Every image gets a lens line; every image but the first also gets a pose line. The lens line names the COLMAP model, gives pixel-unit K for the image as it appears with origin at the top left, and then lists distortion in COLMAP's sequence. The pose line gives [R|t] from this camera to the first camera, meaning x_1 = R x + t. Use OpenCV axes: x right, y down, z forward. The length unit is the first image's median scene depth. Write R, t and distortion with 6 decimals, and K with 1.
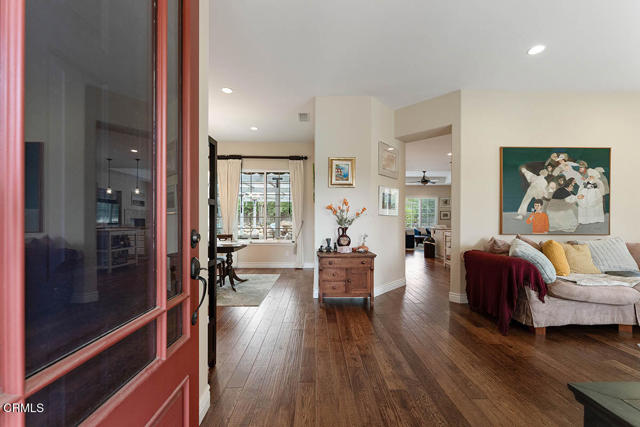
lens RADIAL K [[261.8, 0, 322.4], [0, 261.8, 217.2], [0, 0, 1]] dist [-0.004065, -0.000180]
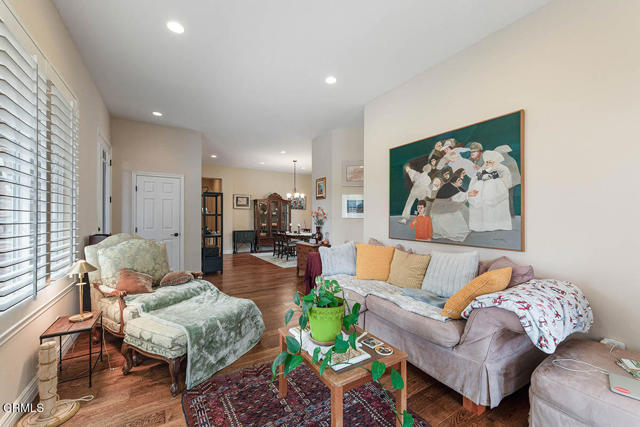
lens RADIAL K [[261.8, 0, 319.5], [0, 261.8, 216.4], [0, 0, 1]] dist [-0.004065, -0.000180]
pose [[0.506182, -0.004151, -0.862417, 1.397336], [0.000640, 0.999990, -0.004438, -0.011649], [0.862426, 0.001695, 0.506180, 0.274347]]
